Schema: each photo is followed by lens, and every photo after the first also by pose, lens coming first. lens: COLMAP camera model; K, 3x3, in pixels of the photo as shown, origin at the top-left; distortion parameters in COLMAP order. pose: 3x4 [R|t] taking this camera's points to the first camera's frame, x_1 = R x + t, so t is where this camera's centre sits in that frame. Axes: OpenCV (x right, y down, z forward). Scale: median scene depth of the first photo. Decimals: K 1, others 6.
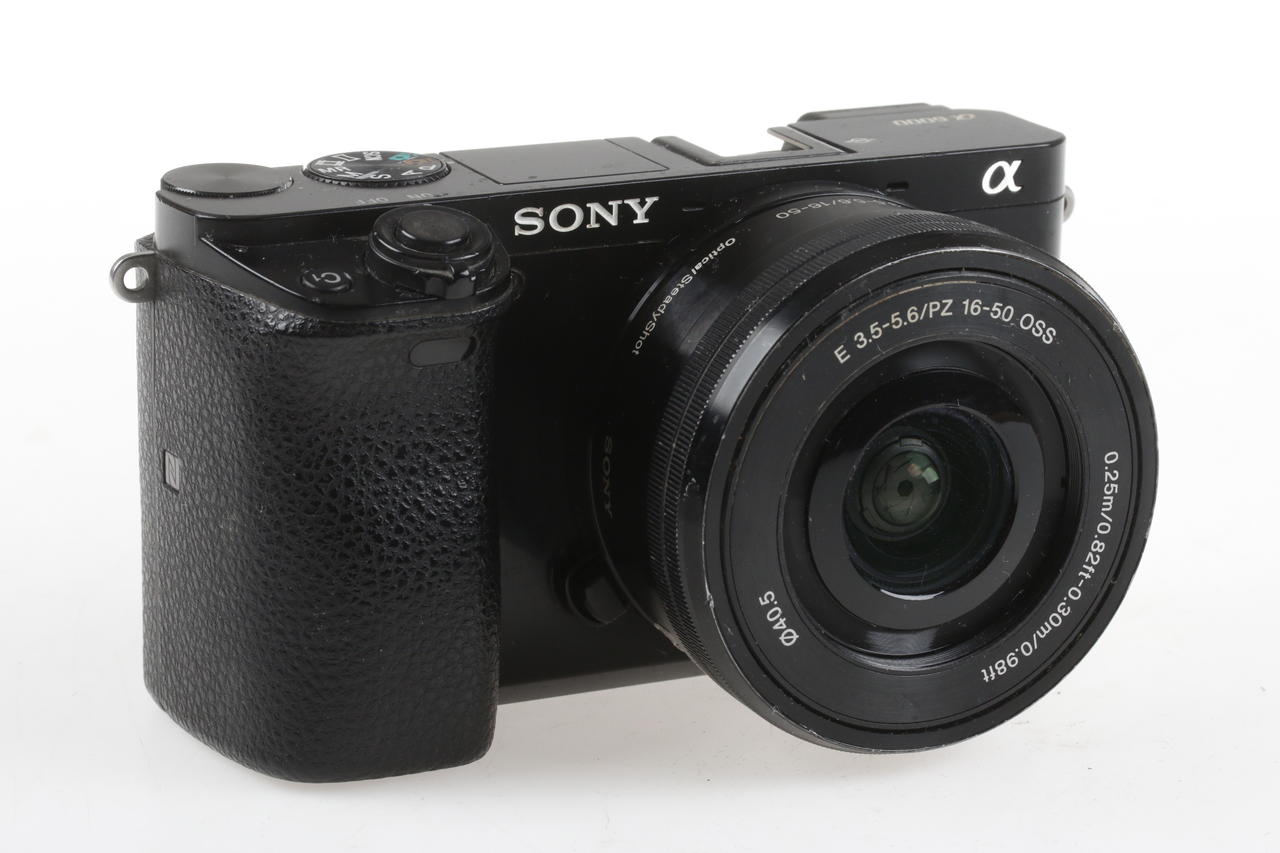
lens RADIAL K [[3722.3, 0, 640.7], [0, 3722.3, 428.0], [0, 0, 1]] dist [-0.063883, 0.000000]
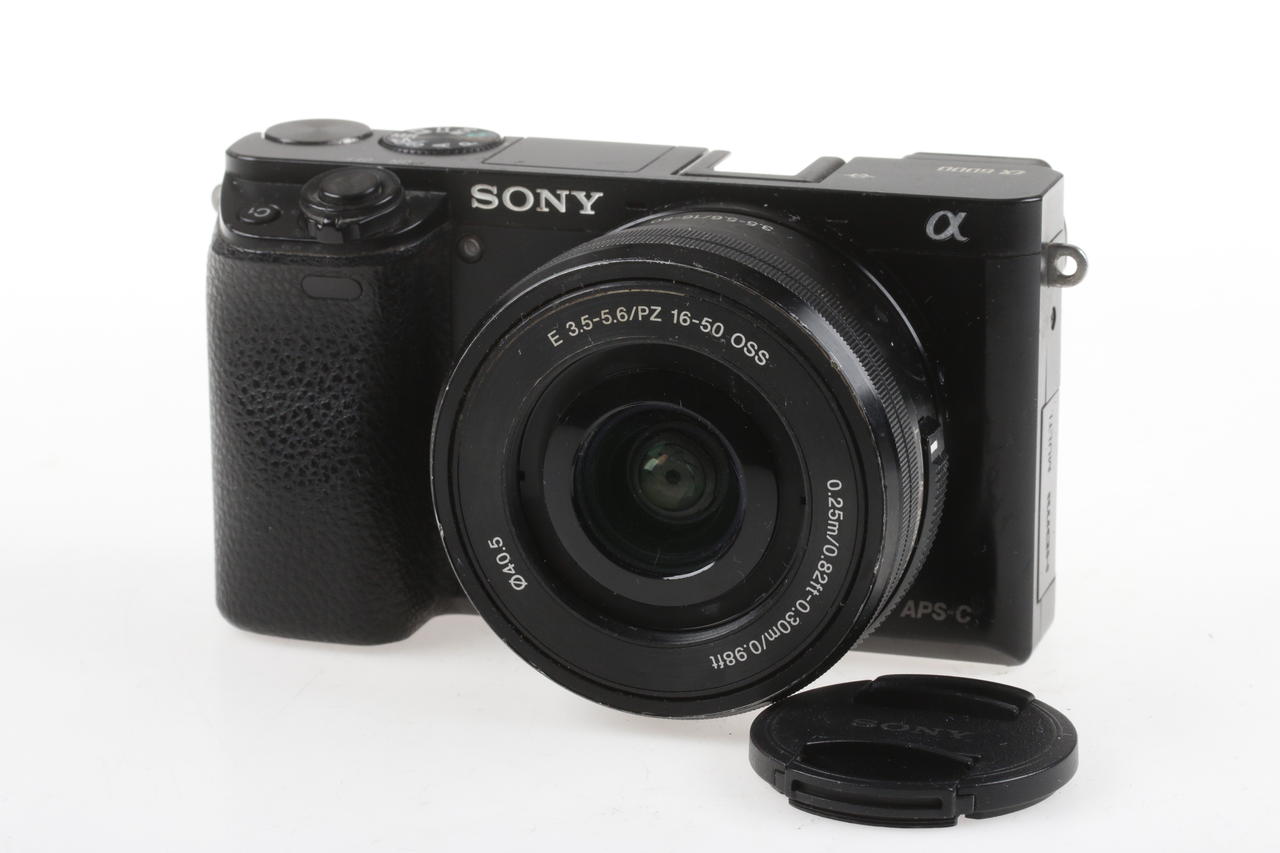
lens RADIAL K [[3722.3, 0, 641.7], [0, 3722.3, 425.1], [0, 0, 1]] dist [-0.063883, 0.000000]
pose [[0.768216, 0.168267, -0.617682, 0.753590], [-0.176531, 0.983111, 0.048264, -0.051555], [0.615371, 0.071963, 0.784946, 0.131374]]
